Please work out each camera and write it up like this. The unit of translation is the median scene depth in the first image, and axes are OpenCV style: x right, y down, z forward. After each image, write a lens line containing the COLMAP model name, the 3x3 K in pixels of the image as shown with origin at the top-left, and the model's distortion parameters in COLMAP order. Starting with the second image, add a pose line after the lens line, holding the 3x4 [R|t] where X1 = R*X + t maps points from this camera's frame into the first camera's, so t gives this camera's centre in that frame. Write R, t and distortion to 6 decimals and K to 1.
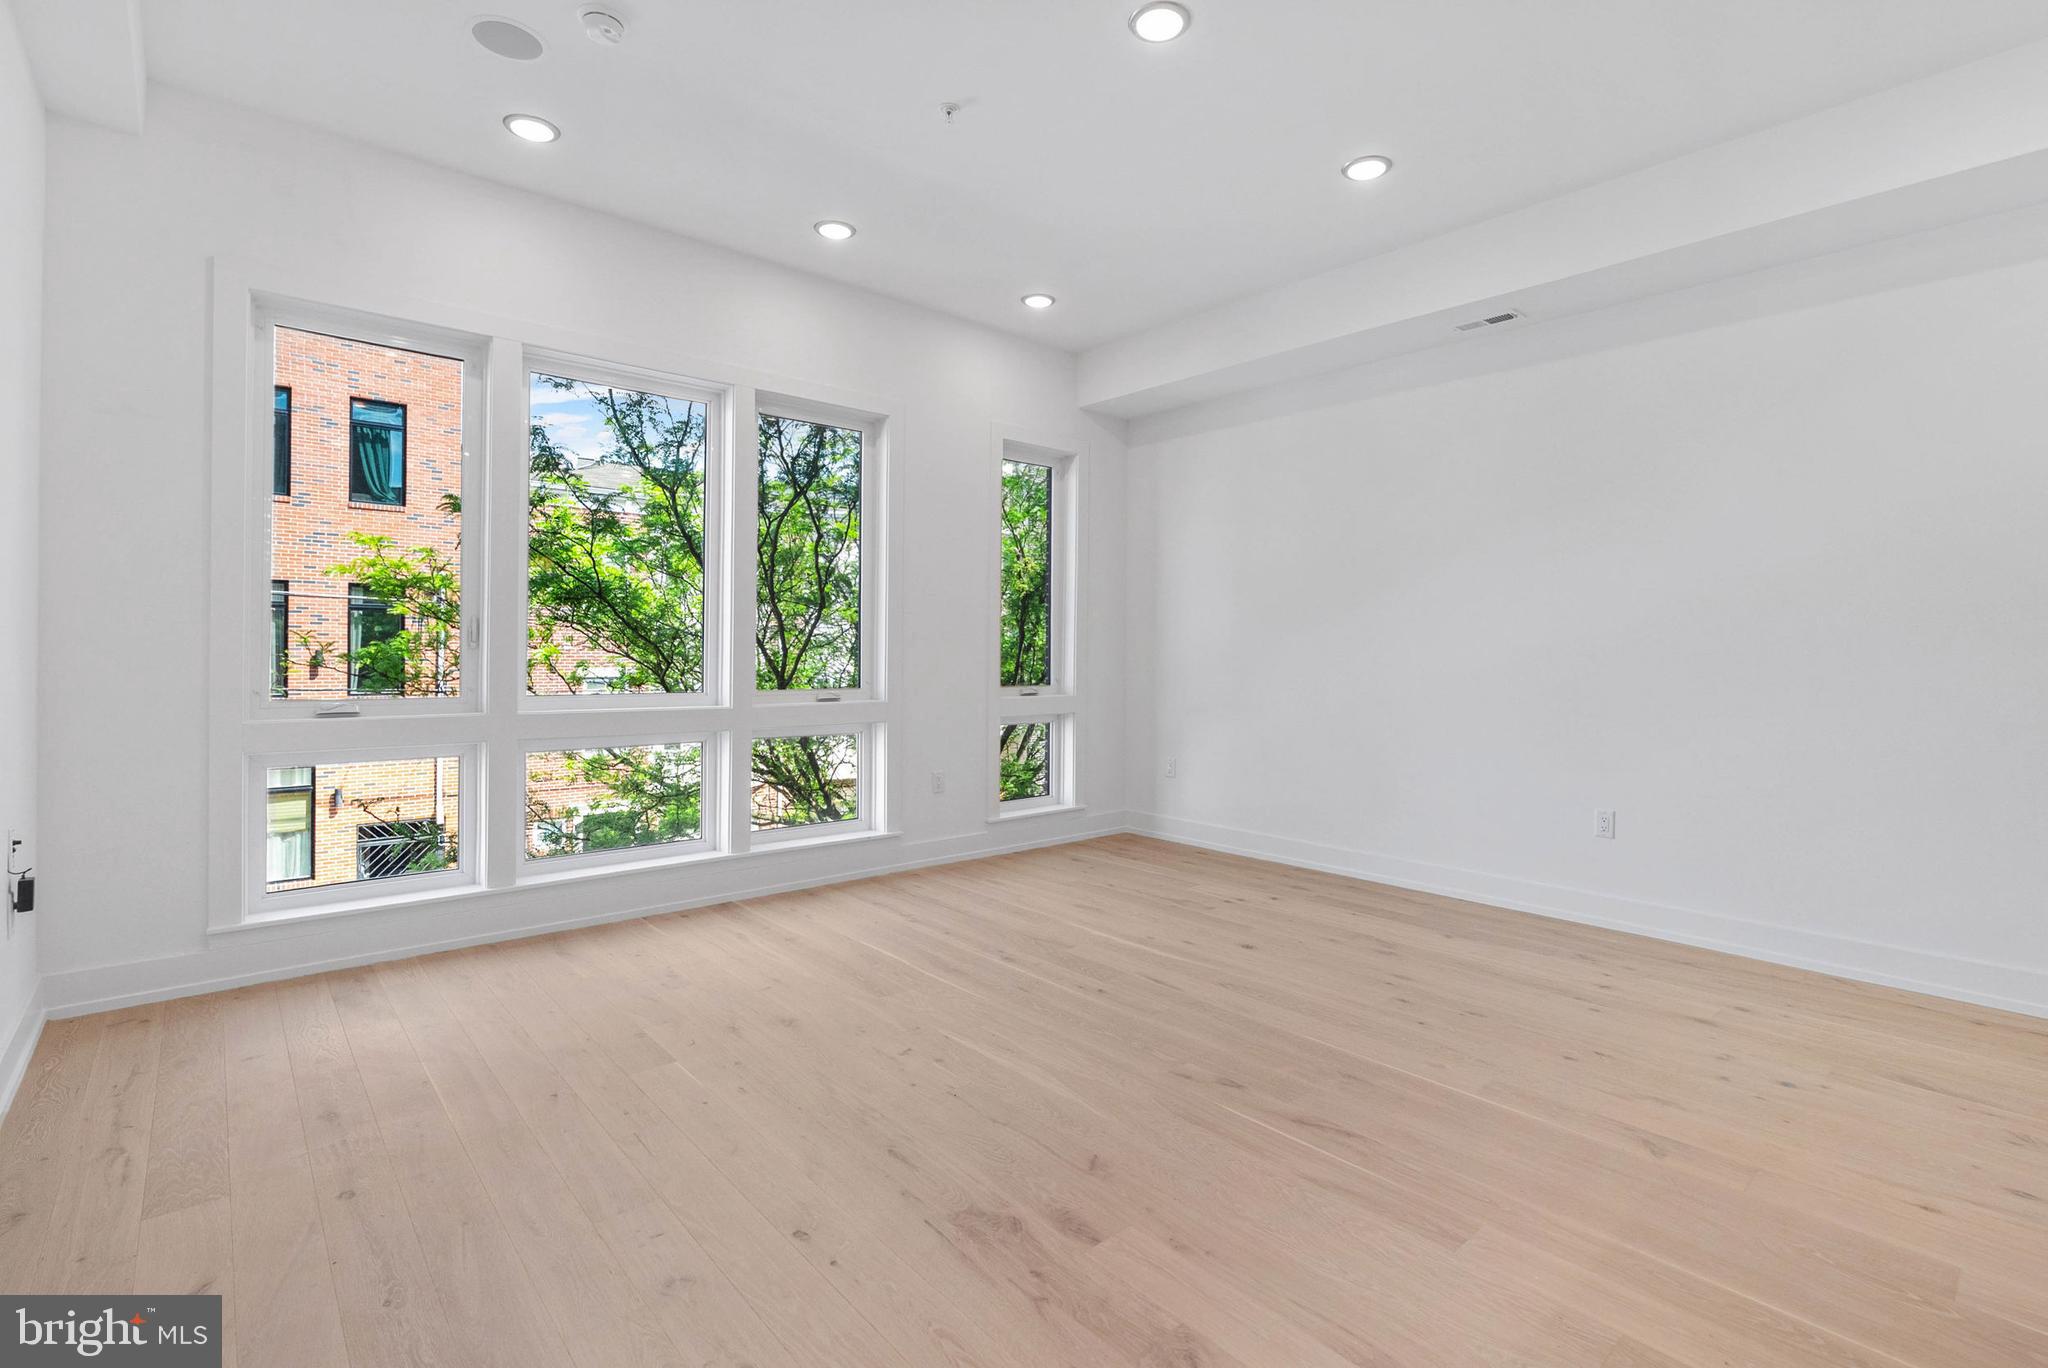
lens RADIAL K [[938.5, 0, 1038.6], [0, 938.5, 645.1], [0, 0, 1]] dist [-0.010364, 0.001162]
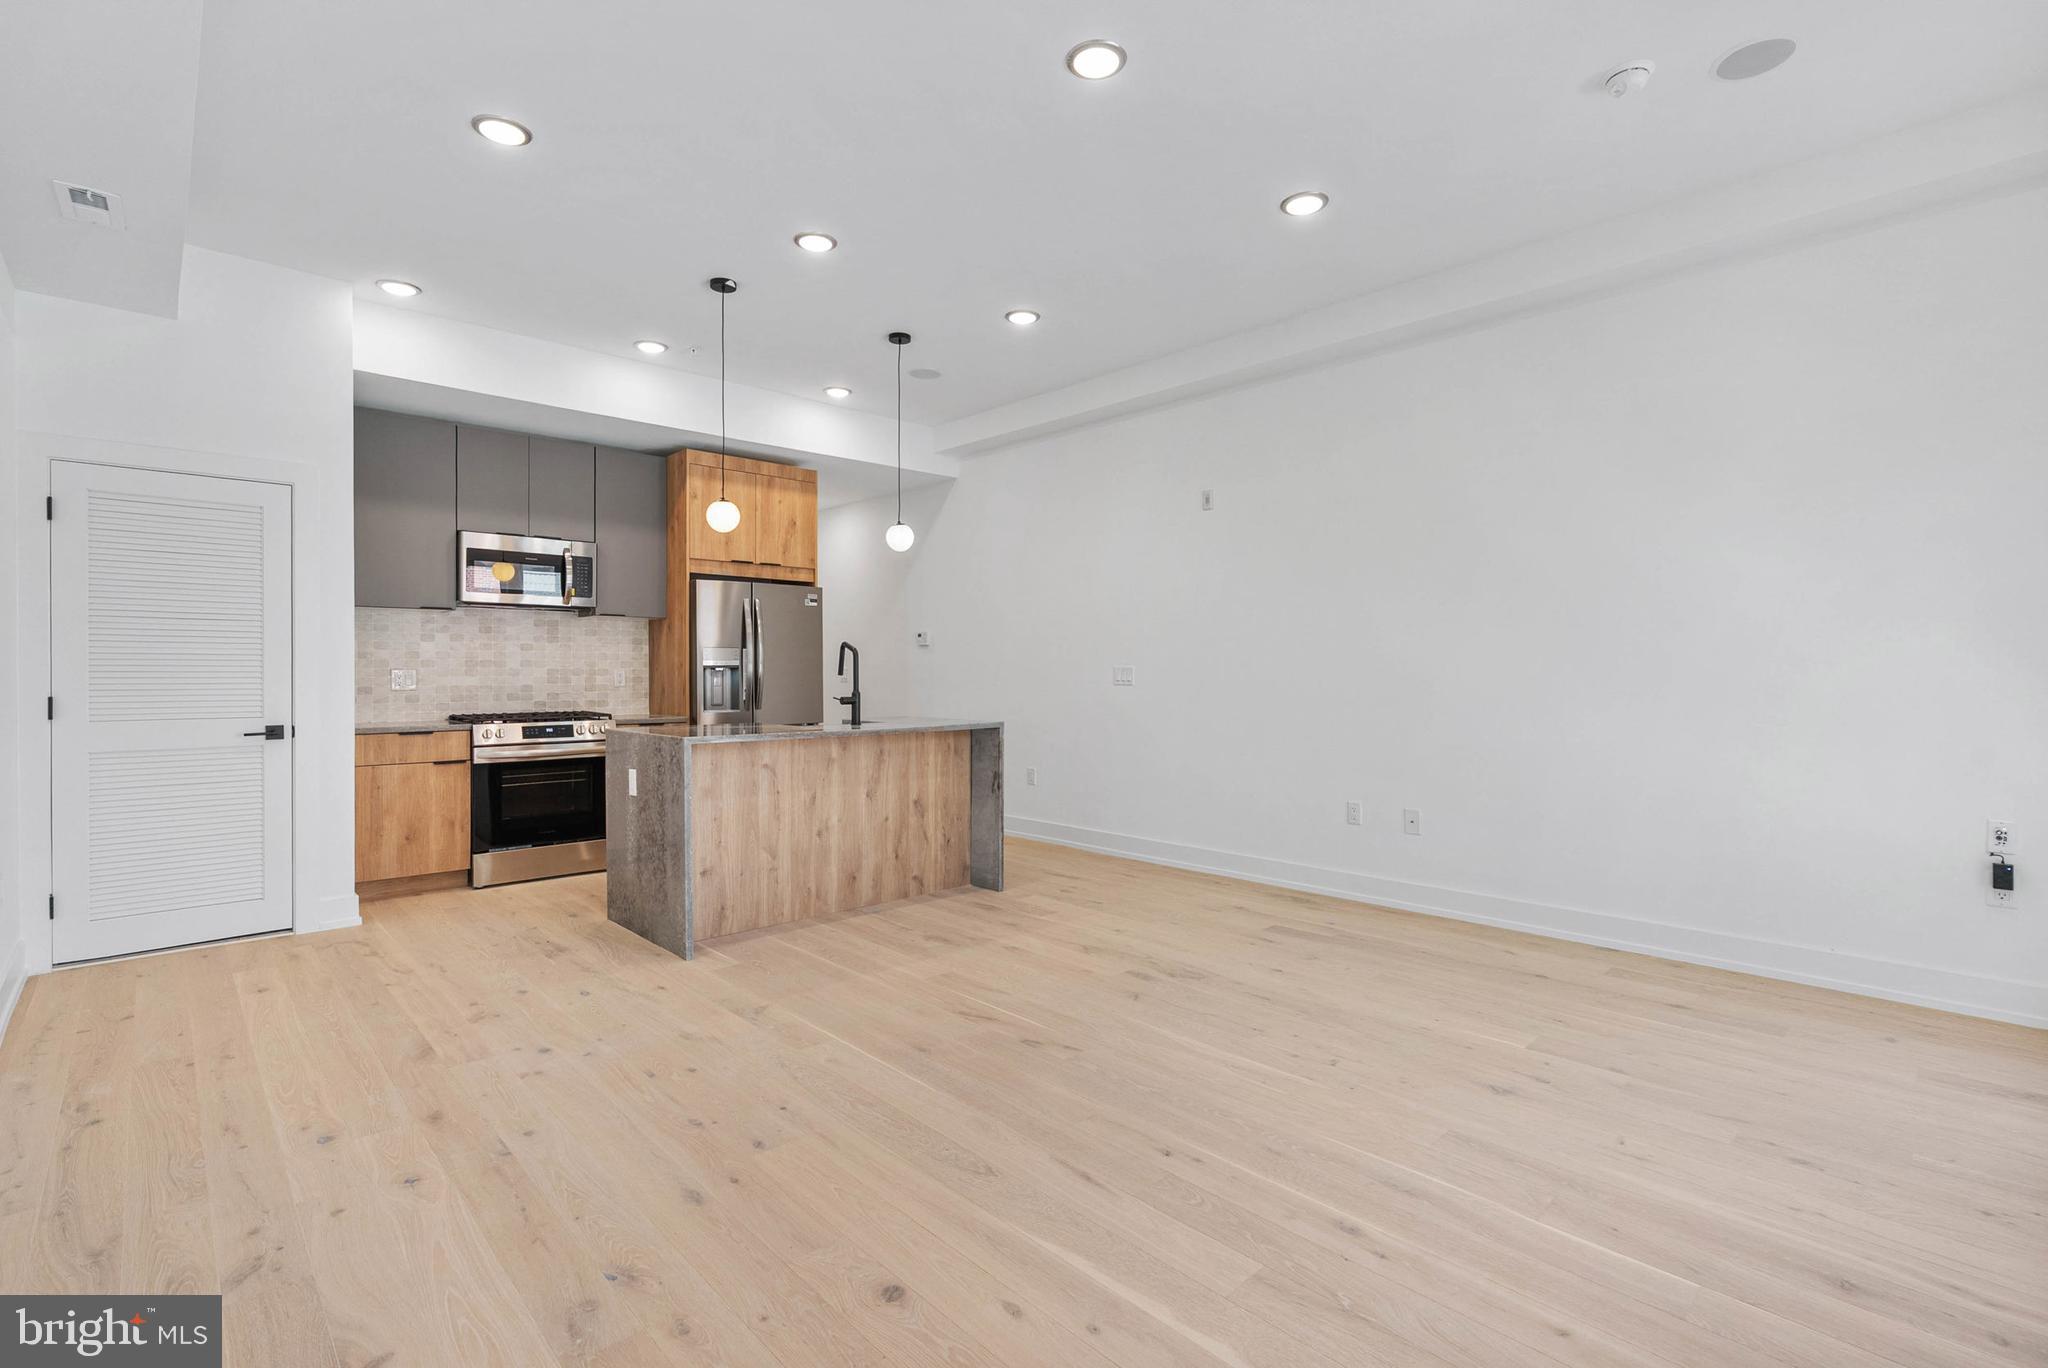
lens RADIAL K [[938.5, 0, 1024.5], [0, 938.5, 673.0], [0, 0, 1]] dist [-0.002985, -0.000020]
pose [[-0.999531, -0.006352, -0.029972, 0.148596], [-0.006267, 0.999976, -0.002916, 0.004565], [0.029990, -0.002727, -0.999546, 1.280180]]
